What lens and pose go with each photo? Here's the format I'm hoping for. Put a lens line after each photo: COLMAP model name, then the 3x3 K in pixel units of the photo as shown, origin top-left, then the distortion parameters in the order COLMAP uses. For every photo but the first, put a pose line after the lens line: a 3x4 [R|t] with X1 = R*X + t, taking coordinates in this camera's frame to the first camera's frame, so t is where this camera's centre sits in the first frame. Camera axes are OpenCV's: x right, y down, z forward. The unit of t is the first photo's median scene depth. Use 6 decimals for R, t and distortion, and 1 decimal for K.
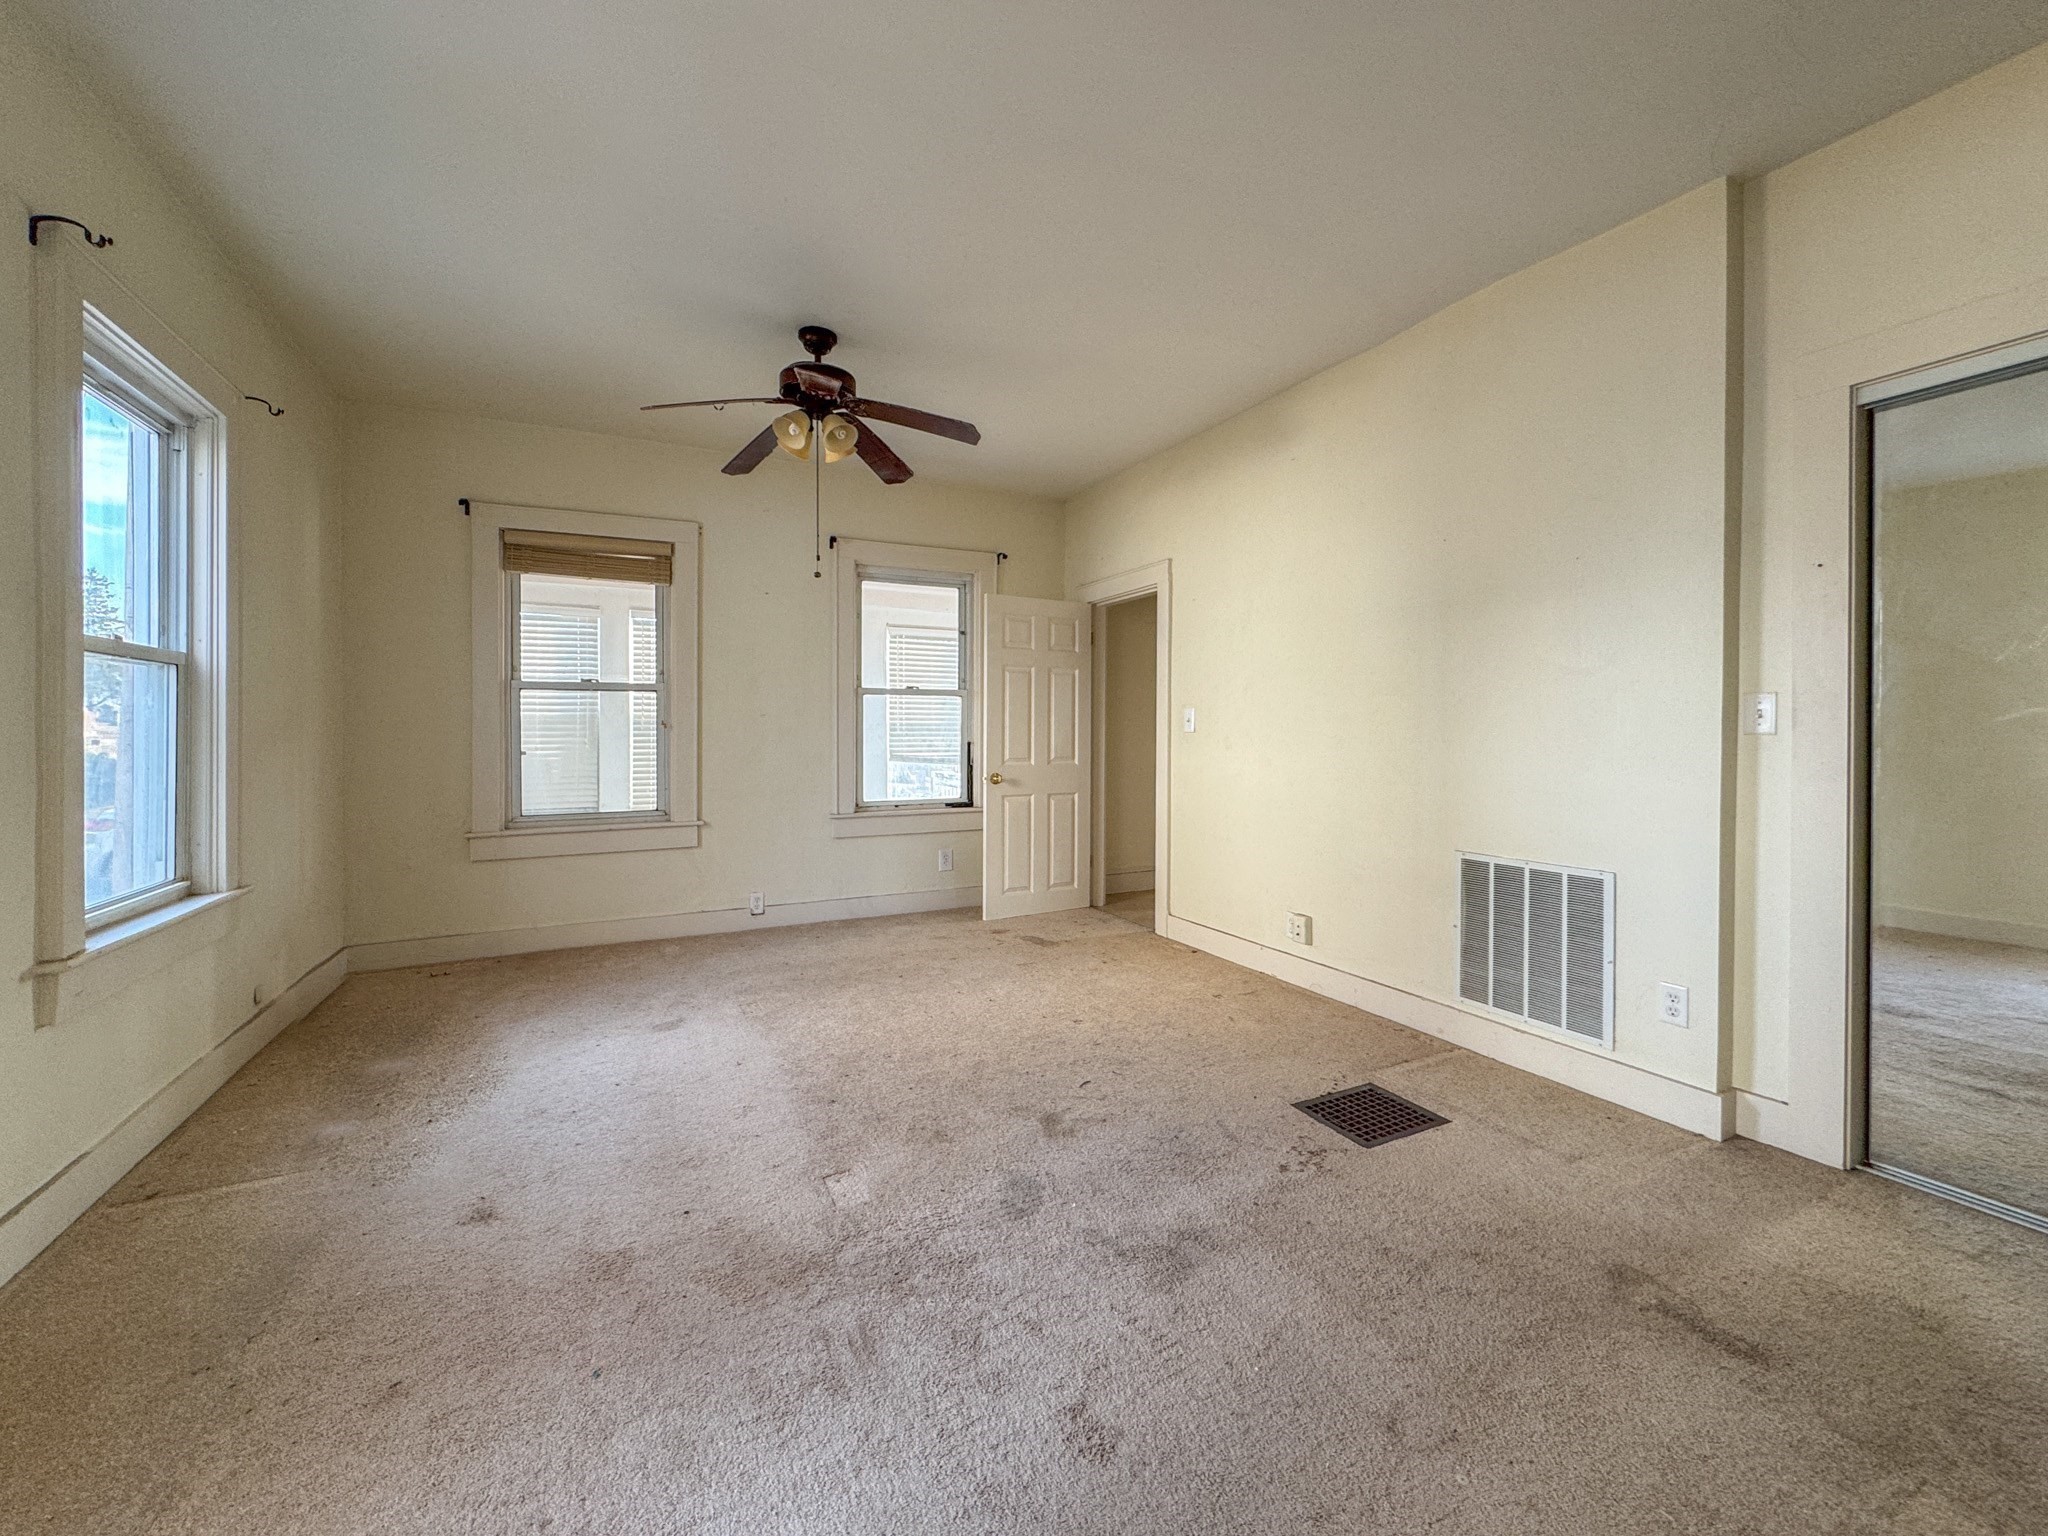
lens RADIAL K [[851.0, 0, 1034.0], [0, 851.0, 738.7], [0, 0, 1]] dist [-0.001090, 0.000155]
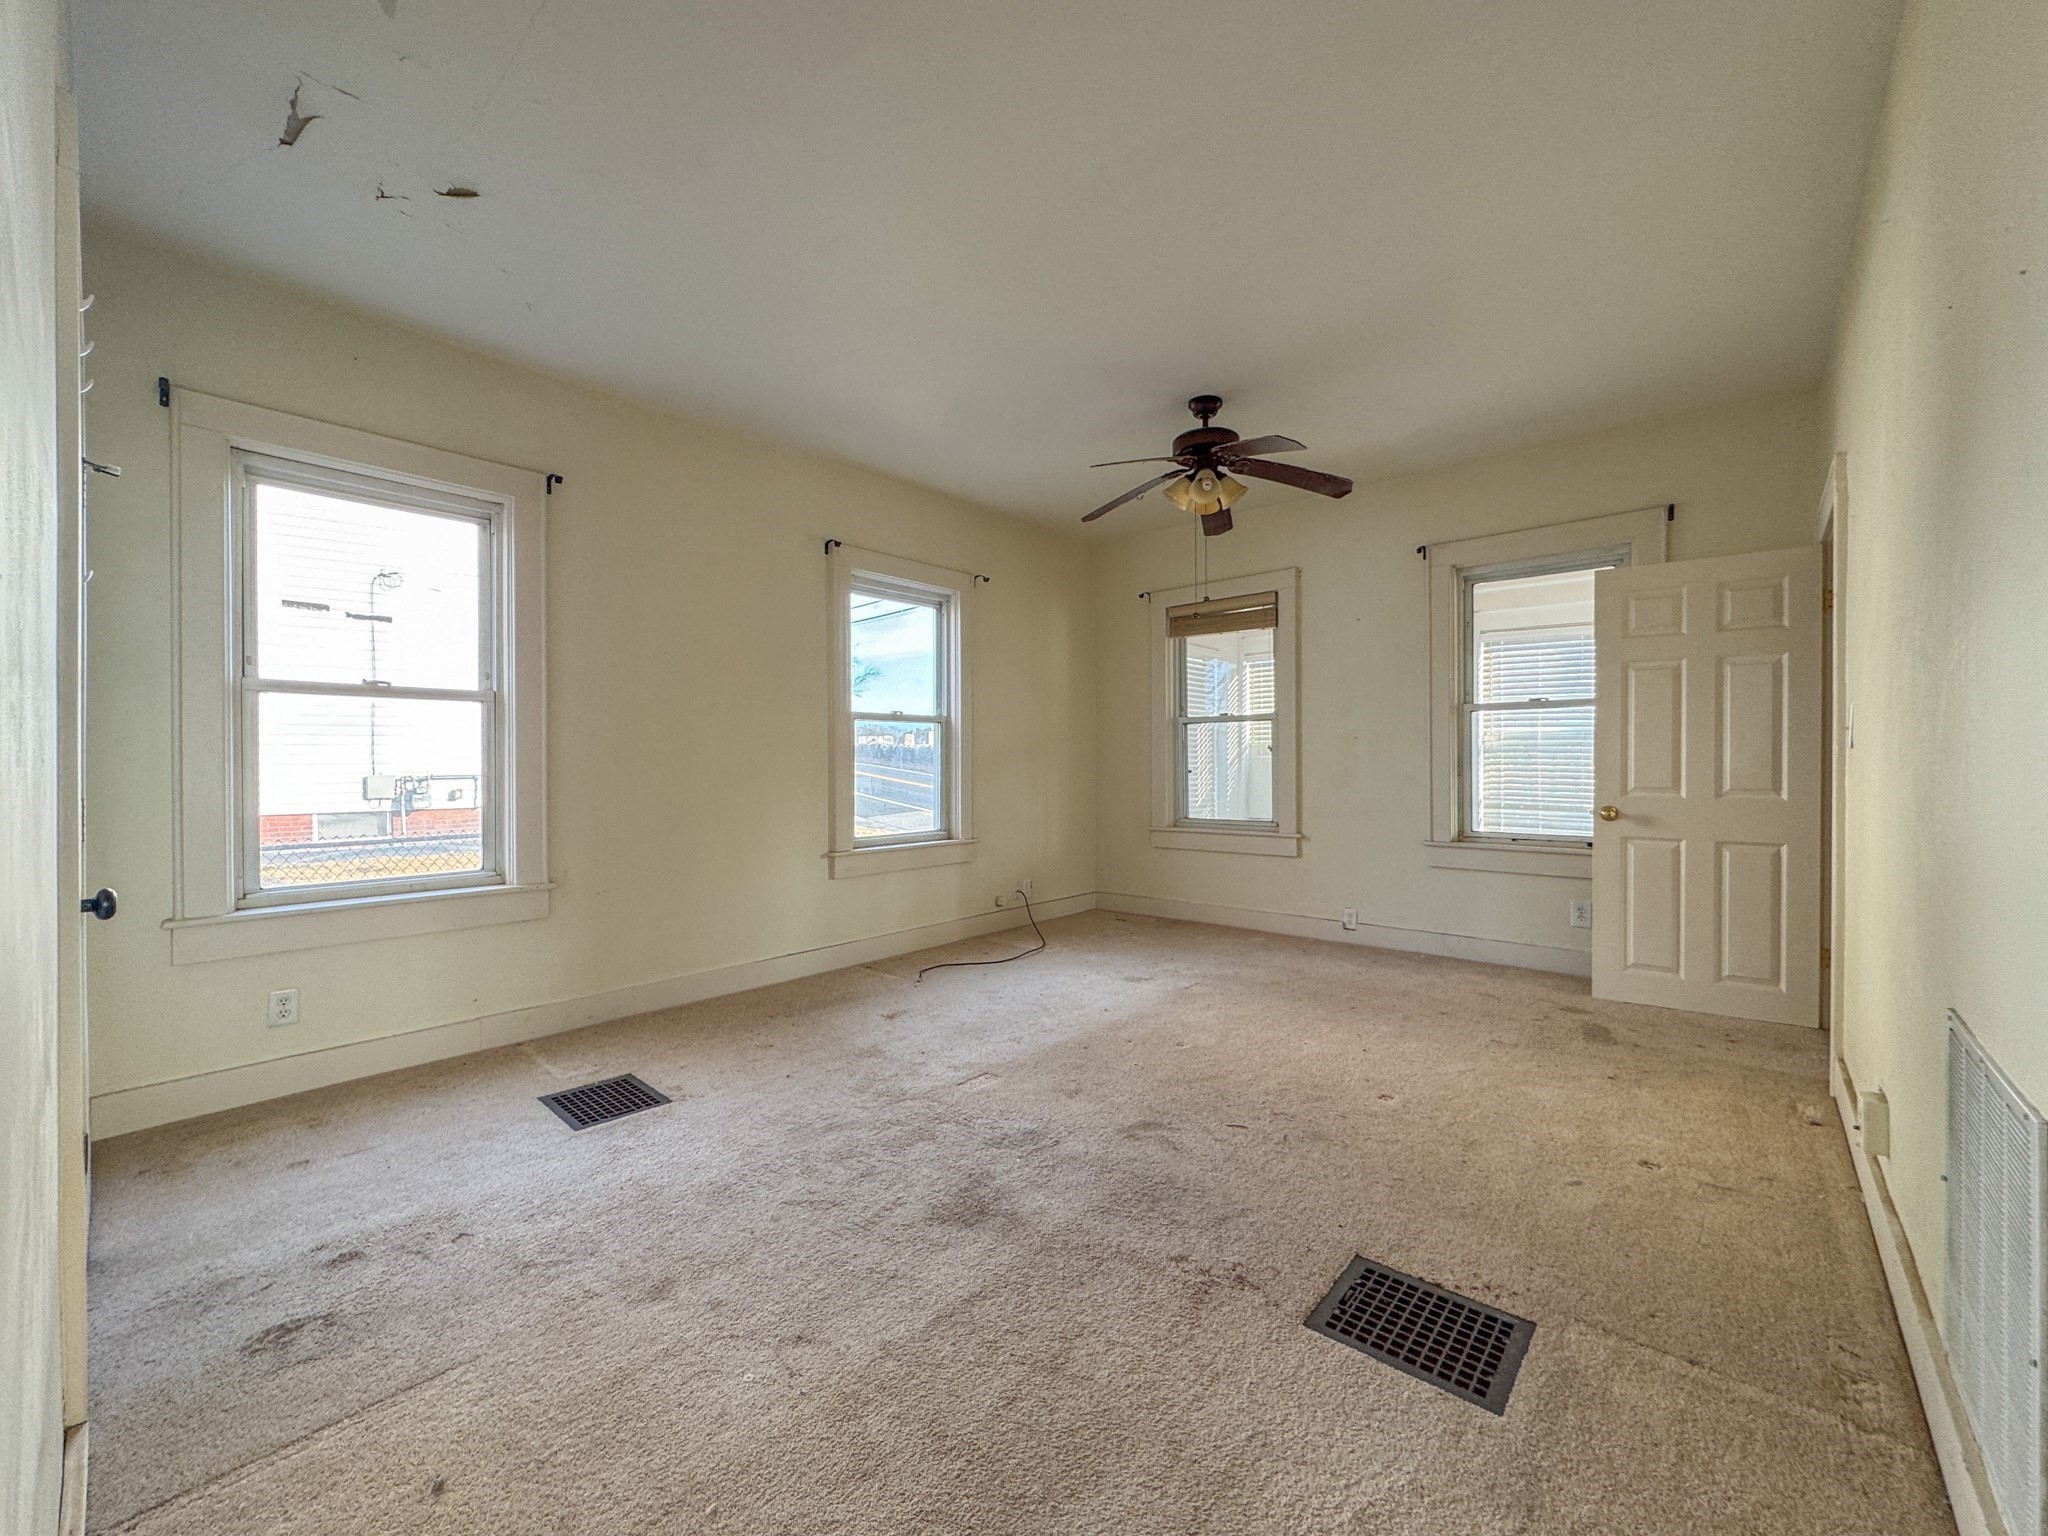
lens RADIAL K [[830.3, 0, 1024.0], [0, 830.3, 768.0], [0, 0, 1]] dist [-0.000661, -0.000136]
pose [[0.357234, 0.007131, -0.933988, 0.544852], [-0.003651, 0.999974, 0.006238, 0.004569], [0.934008, 0.001181, 0.357251, 0.299964]]
